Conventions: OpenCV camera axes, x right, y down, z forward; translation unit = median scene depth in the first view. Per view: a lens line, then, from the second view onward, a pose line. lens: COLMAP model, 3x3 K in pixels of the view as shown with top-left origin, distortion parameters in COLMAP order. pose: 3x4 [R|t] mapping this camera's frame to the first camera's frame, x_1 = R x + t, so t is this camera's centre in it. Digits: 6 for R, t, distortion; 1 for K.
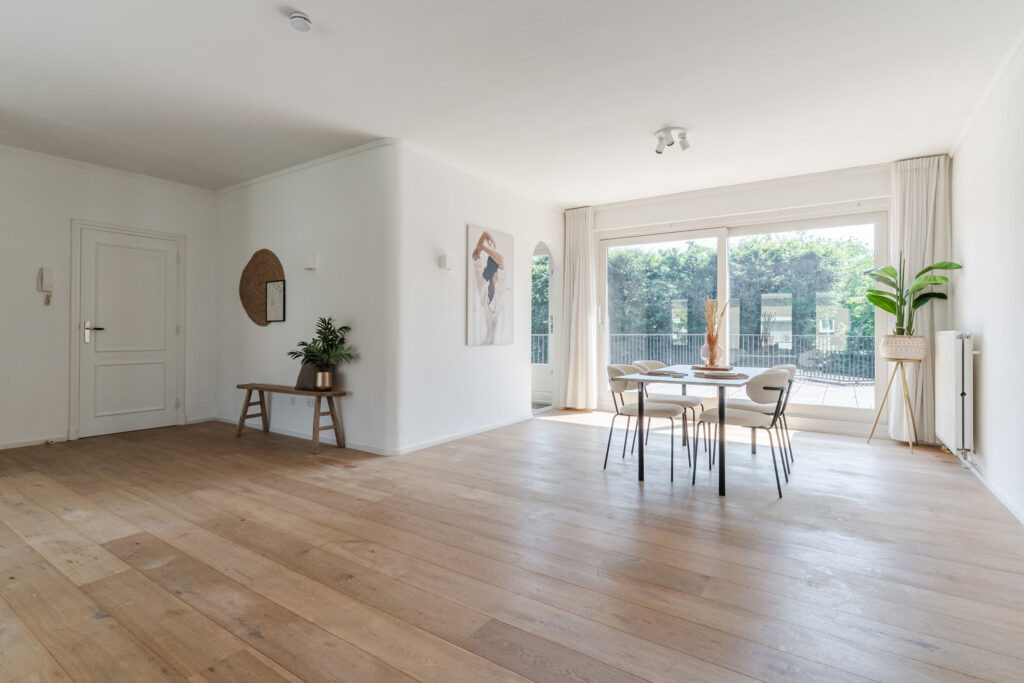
lens RADIAL K [[499.5, 0, 507.1], [0, 499.5, 323.5], [0, 0, 1]] dist [0.003406, -0.001635]
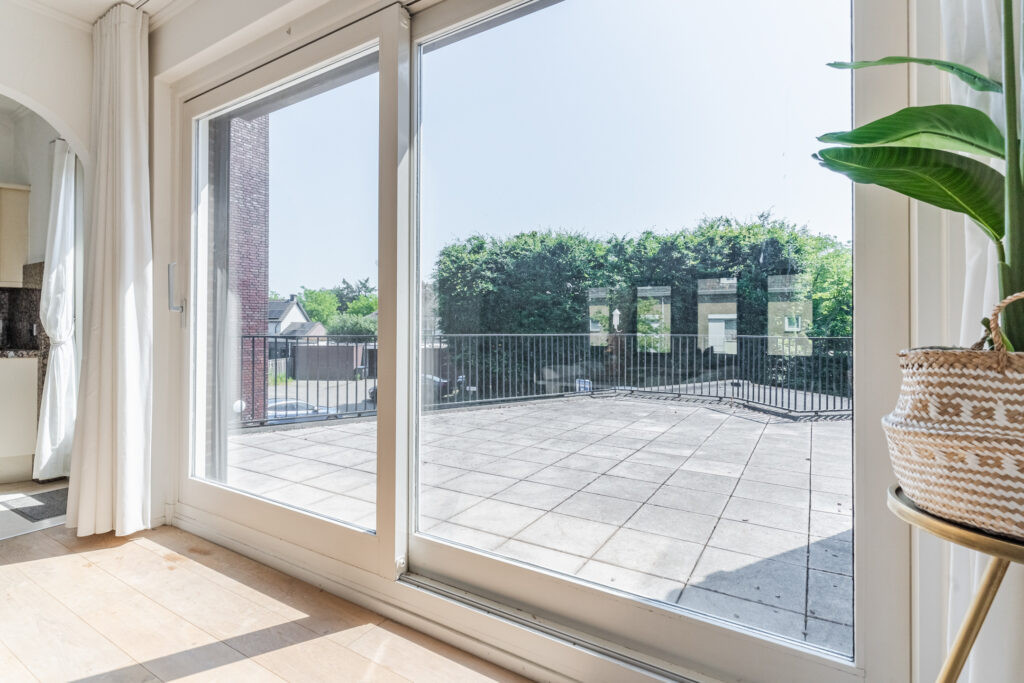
lens RADIAL K [[499.5, 0, 502.5], [0, 499.5, 325.5], [0, 0, 1]] dist [0.003406, -0.001635]
pose [[0.999369, 0.001029, 0.035511, 0.540584], [-0.001297, 0.999971, 0.007531, 0.010994], [-0.035502, -0.007573, 0.999341, 0.742744]]
